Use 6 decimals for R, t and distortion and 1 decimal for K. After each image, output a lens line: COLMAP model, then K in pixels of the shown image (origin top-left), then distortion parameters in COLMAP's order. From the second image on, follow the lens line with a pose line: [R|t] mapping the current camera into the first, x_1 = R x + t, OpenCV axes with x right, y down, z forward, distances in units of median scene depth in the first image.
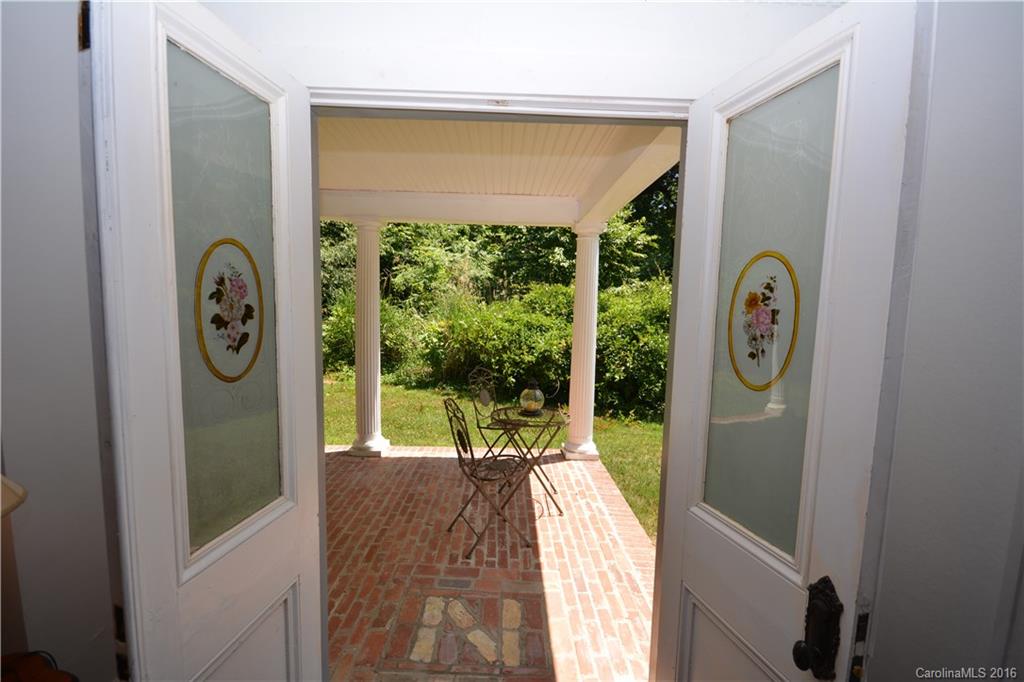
lens RADIAL K [[453.2, 0, 514.2], [0, 453.2, 341.8], [0, 0, 1]] dist [0.011530, 0.000137]
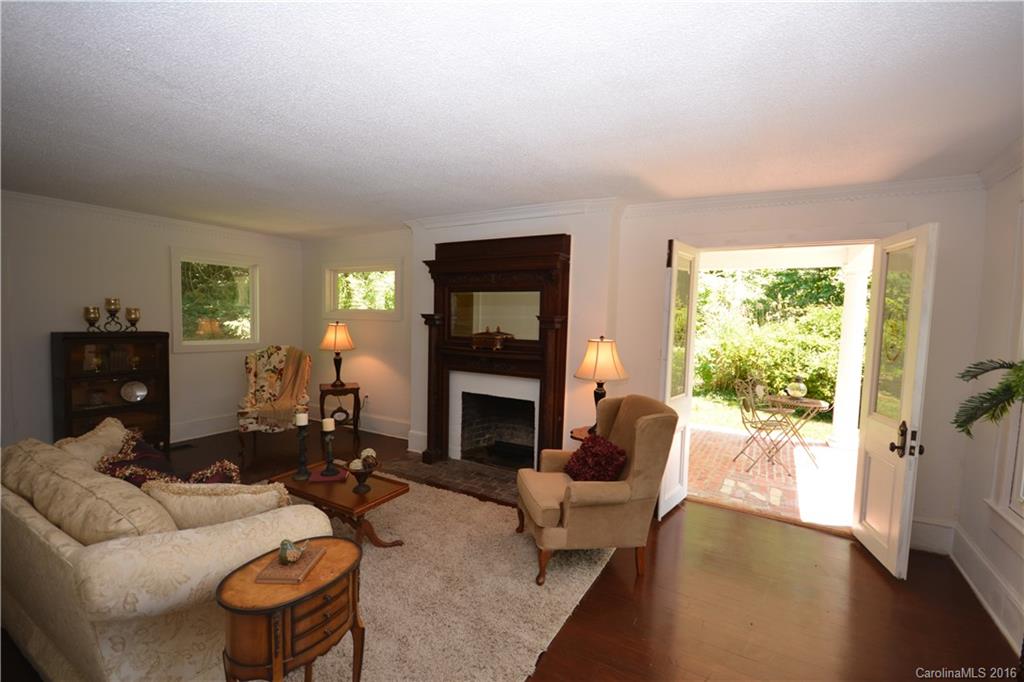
lens RADIAL K [[453.2, 0, 508.3], [0, 453.2, 343.9], [0, 0, 1]] dist [0.011530, 0.000137]
pose [[0.849119, 0.030513, -0.527319, 0.007135], [-0.051728, 0.998335, -0.025527, 0.024490], [0.525662, 0.048952, 0.849284, -0.296141]]
